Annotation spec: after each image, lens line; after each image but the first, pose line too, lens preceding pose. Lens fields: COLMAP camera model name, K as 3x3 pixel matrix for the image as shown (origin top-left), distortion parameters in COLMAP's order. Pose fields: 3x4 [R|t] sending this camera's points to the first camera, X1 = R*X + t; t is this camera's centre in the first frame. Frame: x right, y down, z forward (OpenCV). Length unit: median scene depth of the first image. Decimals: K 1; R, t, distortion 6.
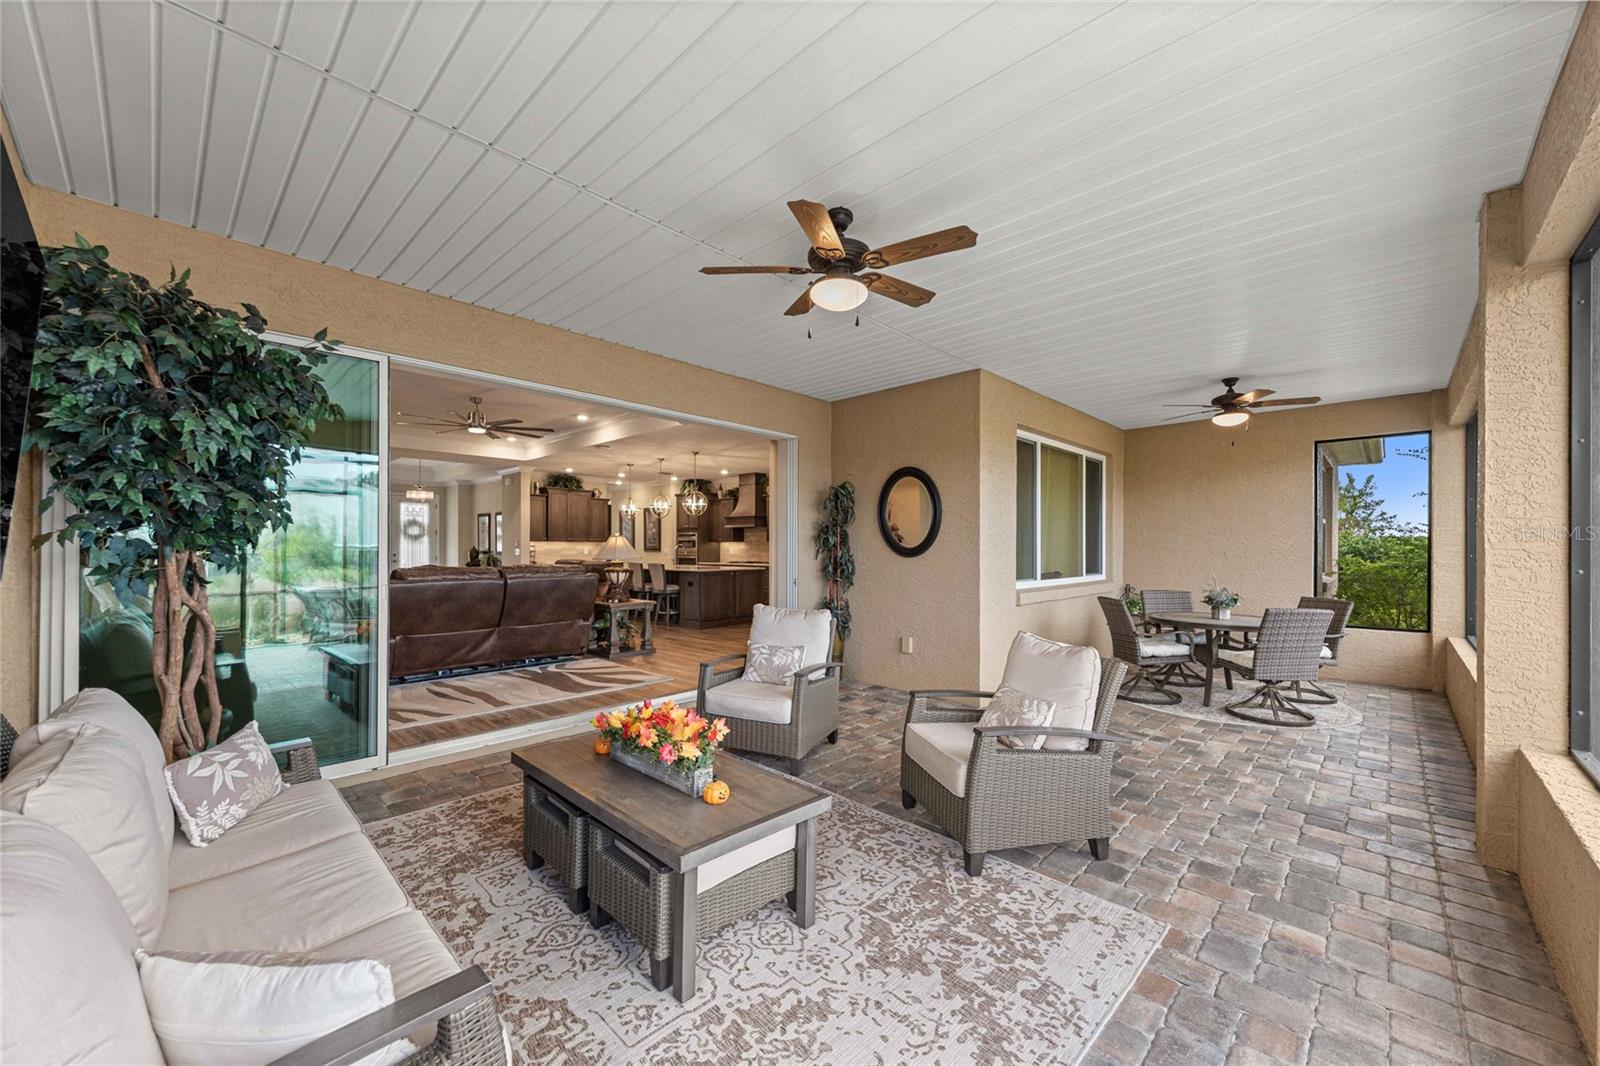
lens RADIAL K [[610.3, 0, 805.5], [0, 610.3, 552.1], [0, 0, 1]] dist [0.007510, -0.000121]
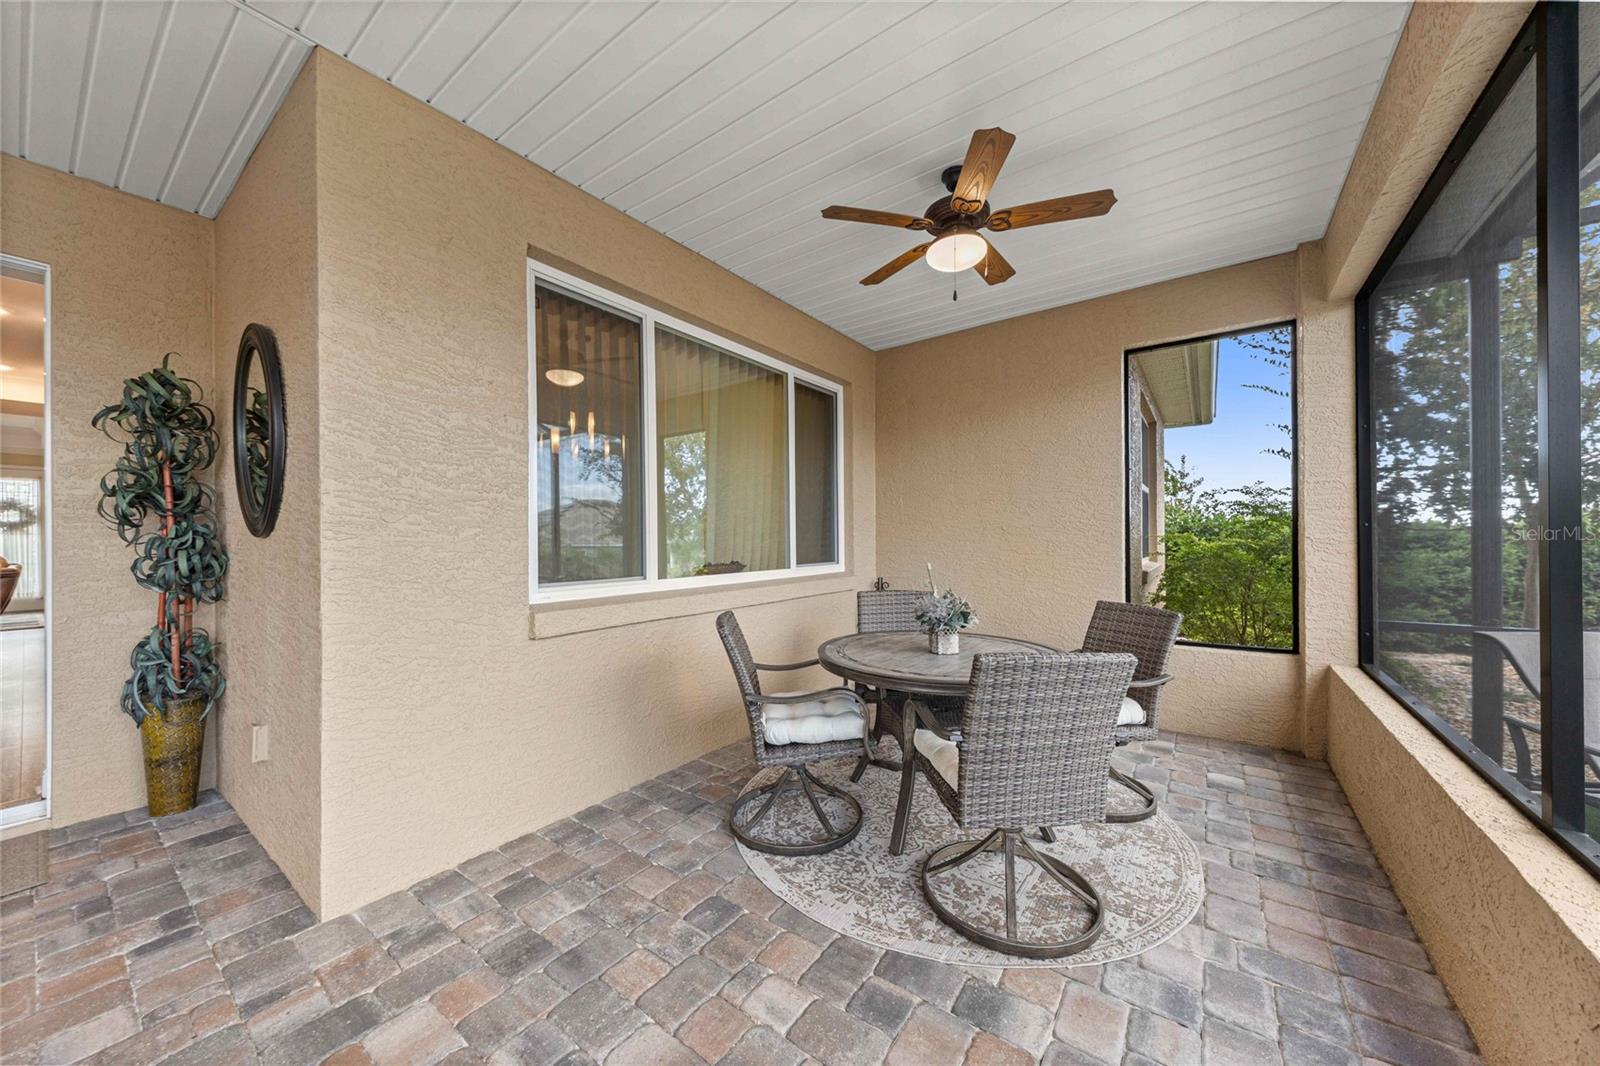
lens RADIAL K [[554.5, 0, 802.9], [0, 554.5, 542.1], [0, 0, 1]] dist [0.017594, 0.000006]
pose [[0.991448, -0.012179, 0.129932, 0.458966], [0.012281, 0.999925, 0.000013, 0.015331], [-0.129922, 0.001583, 0.991523, 0.510251]]
